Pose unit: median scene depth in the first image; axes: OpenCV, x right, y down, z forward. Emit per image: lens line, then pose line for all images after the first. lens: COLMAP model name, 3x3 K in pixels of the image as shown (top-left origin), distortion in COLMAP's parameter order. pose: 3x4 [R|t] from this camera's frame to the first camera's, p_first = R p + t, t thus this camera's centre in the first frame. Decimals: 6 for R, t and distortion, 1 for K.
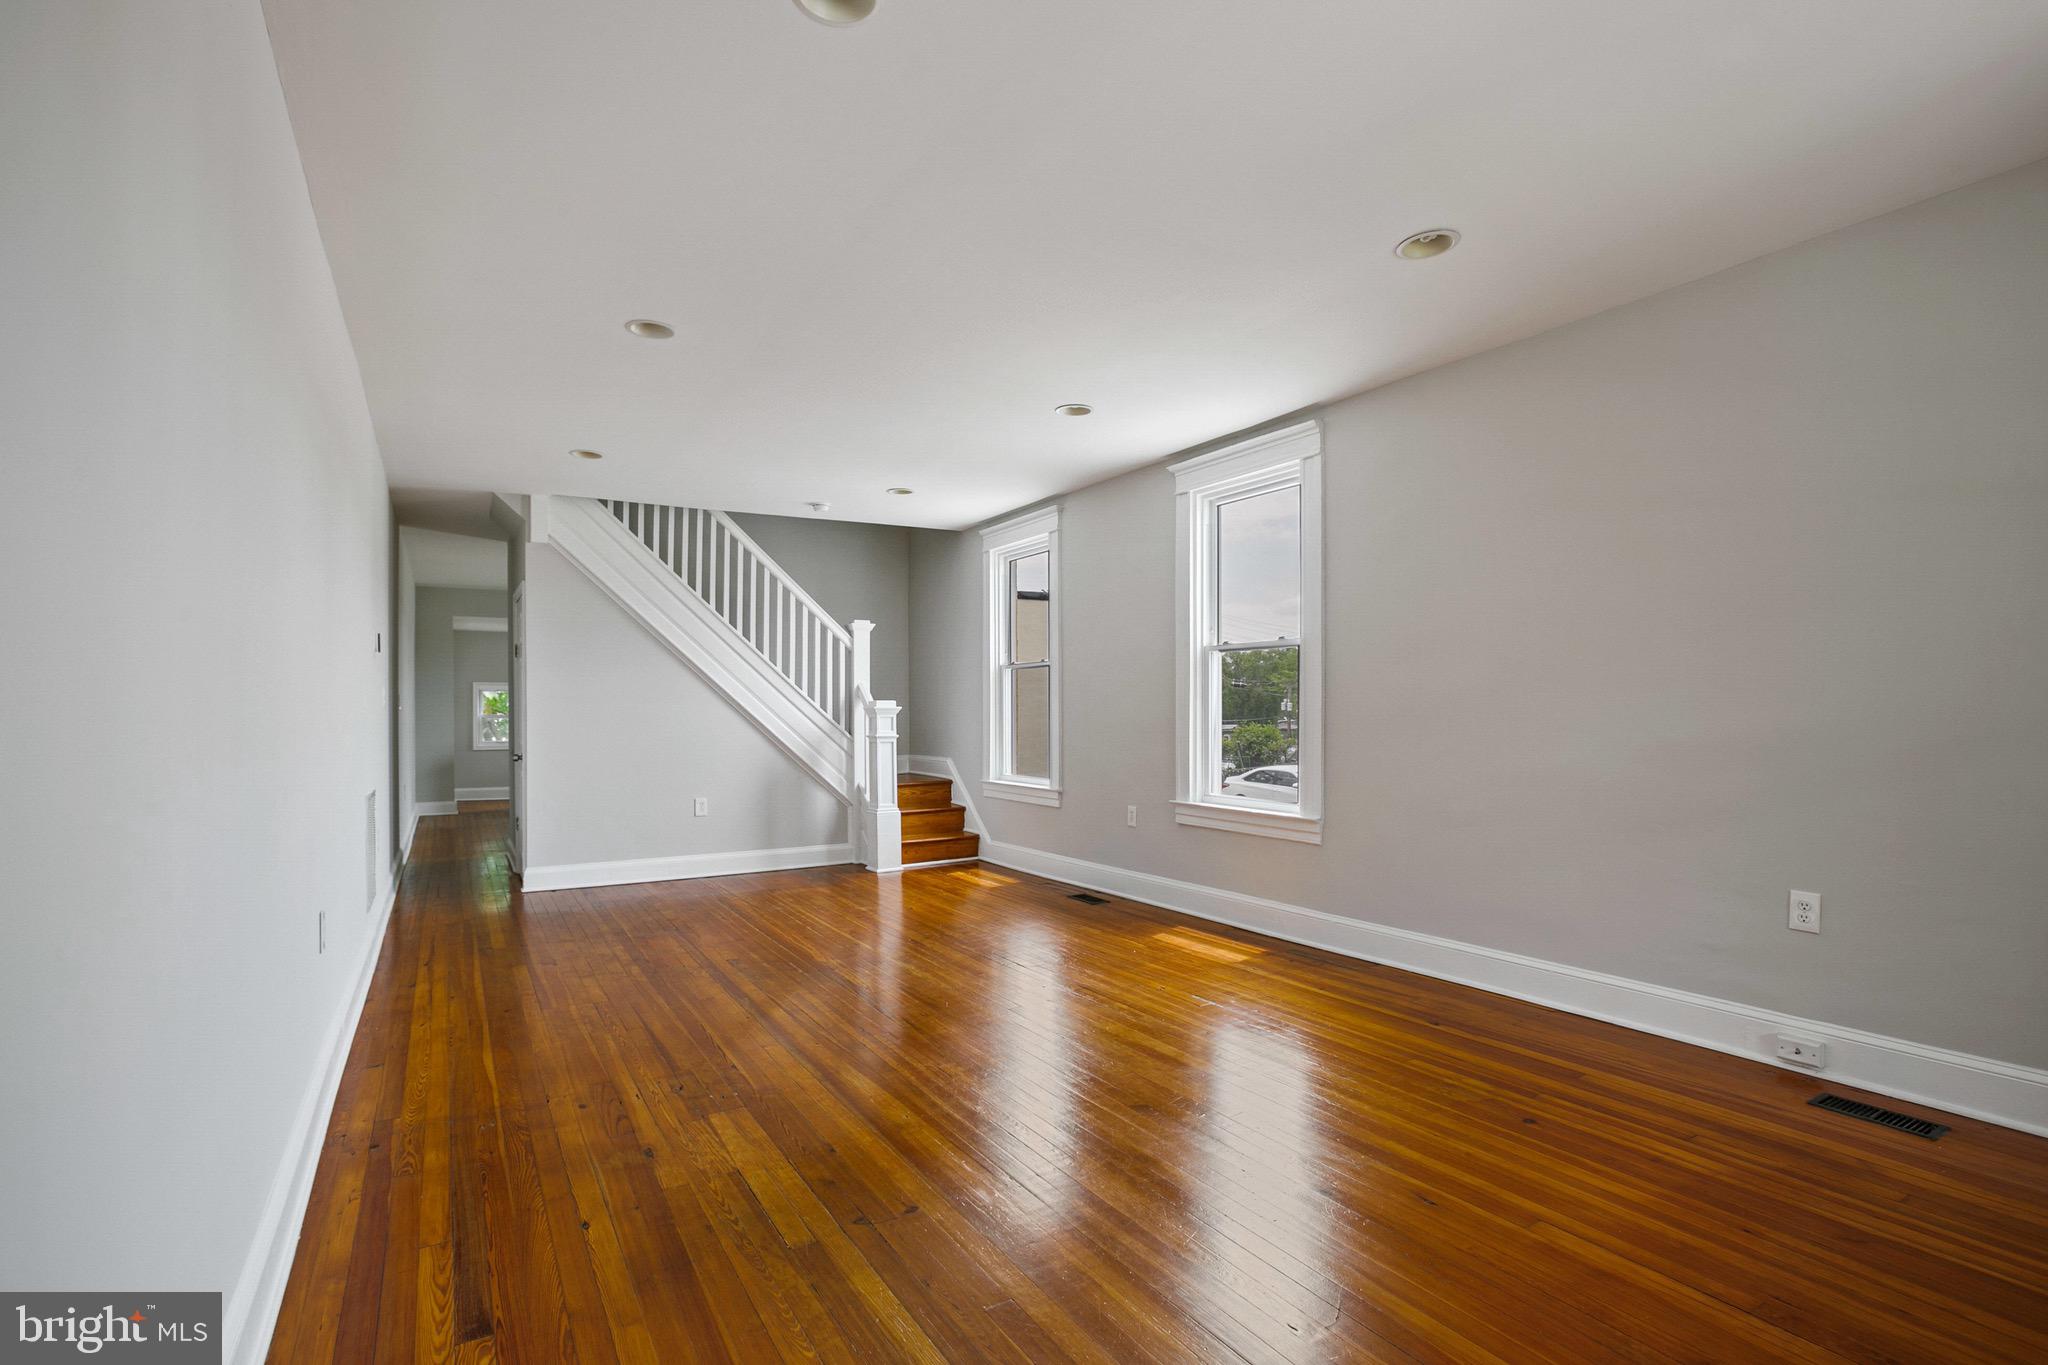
lens RADIAL K [[944.6, 0, 1022.4], [0, 944.6, 705.5], [0, 0, 1]] dist [-0.049961, 0.000070]
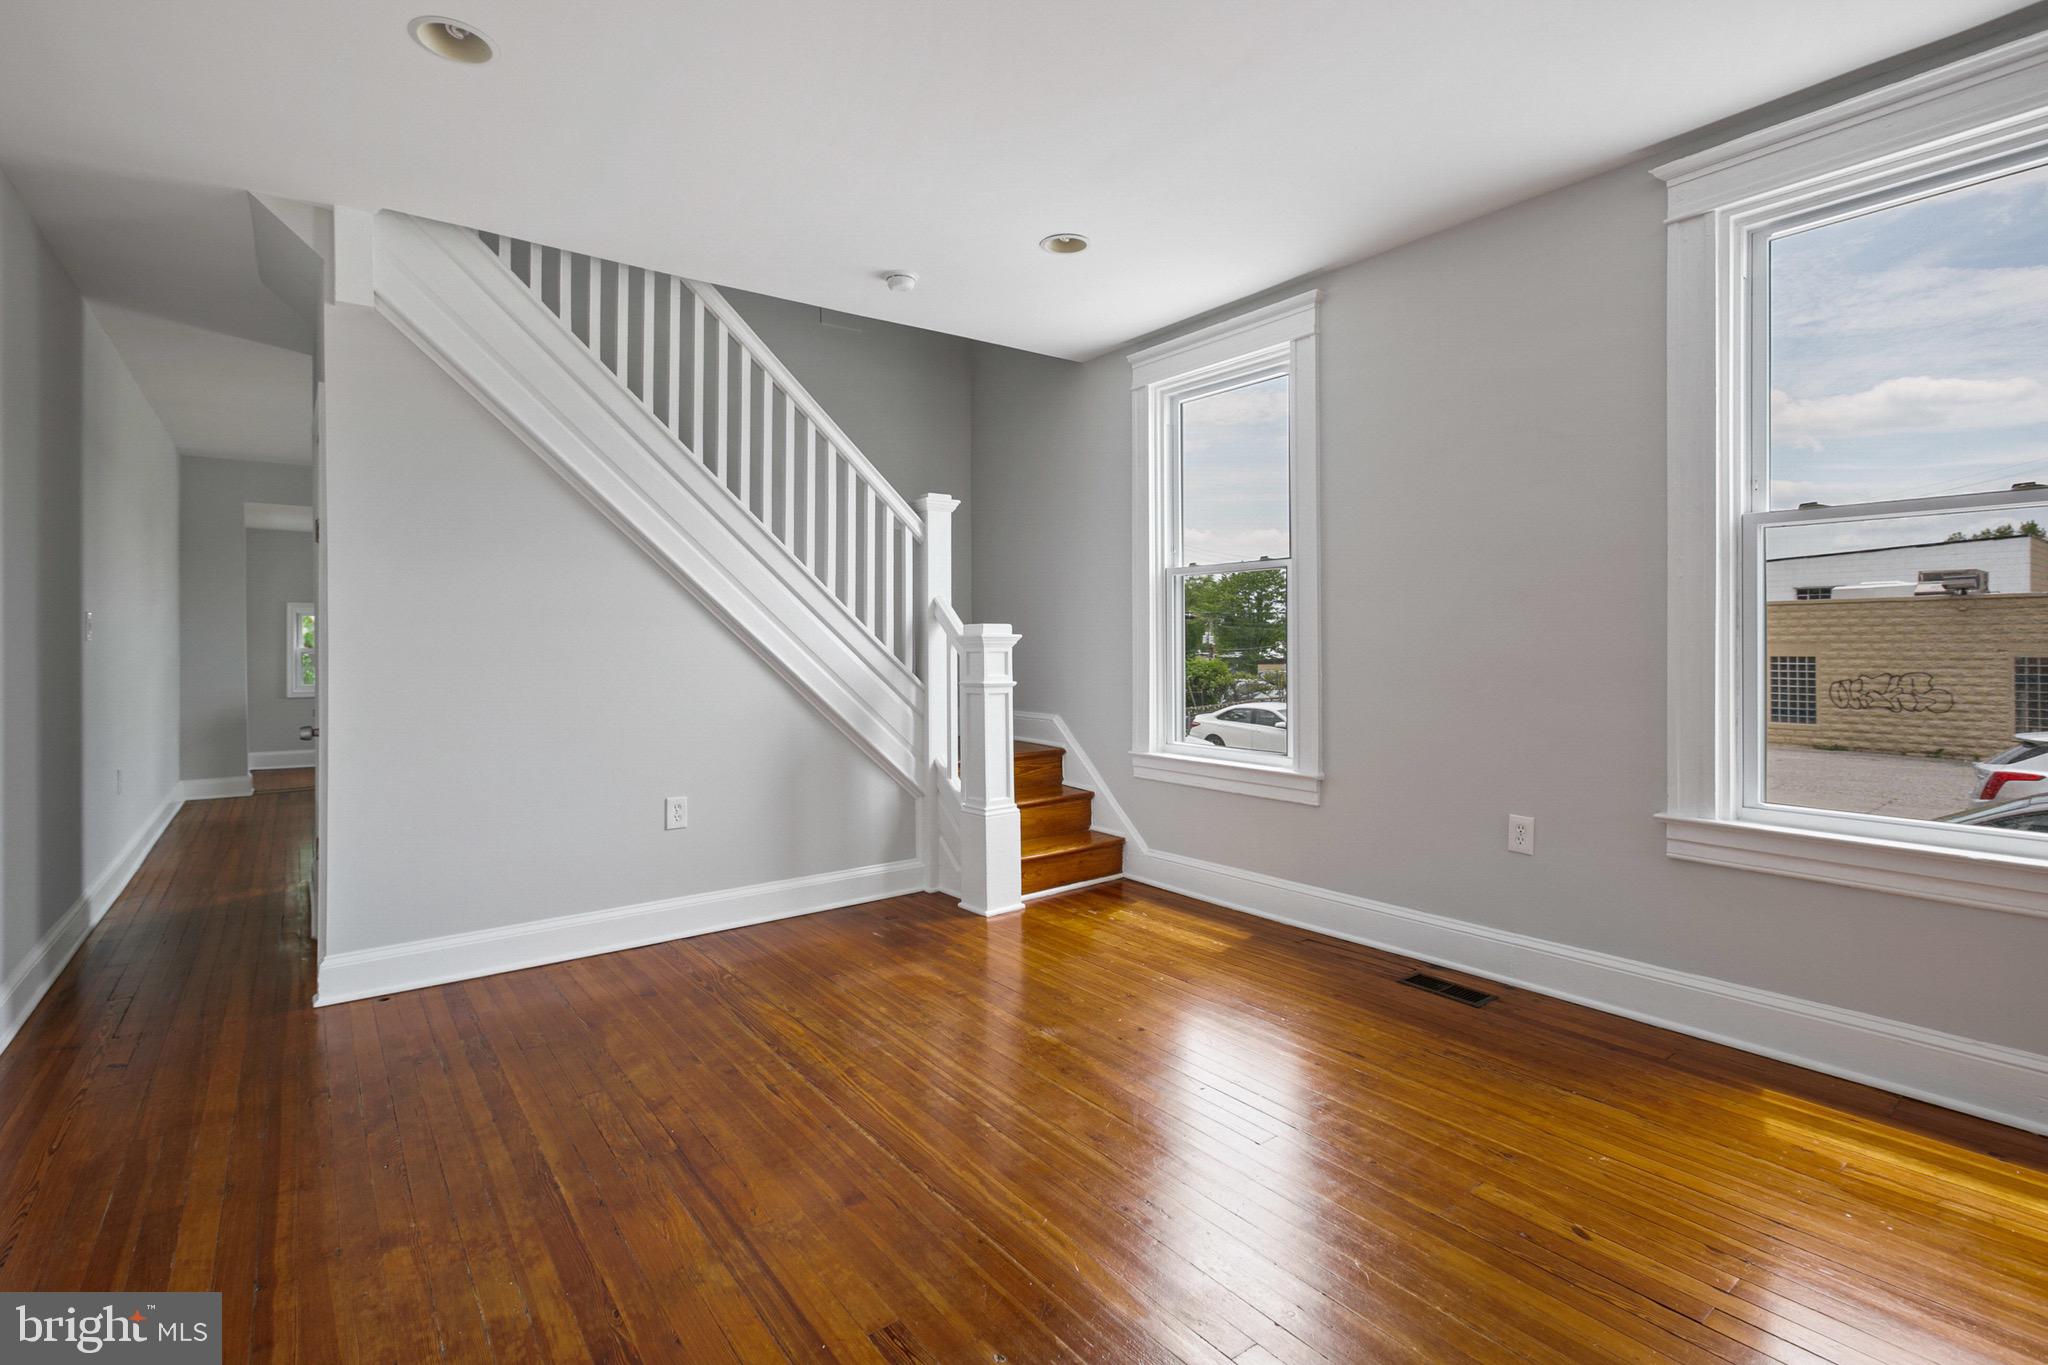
lens RADIAL K [[939.7, 0, 1026.5], [0, 939.7, 638.8], [0, 0, 1]] dist [0.002889, -0.000071]
pose [[0.994222, 0.002341, 0.107317, -0.183014], [-0.002400, 0.999997, 0.000414, 0.003715], [-0.107315, -0.000669, 0.994225, 0.393133]]
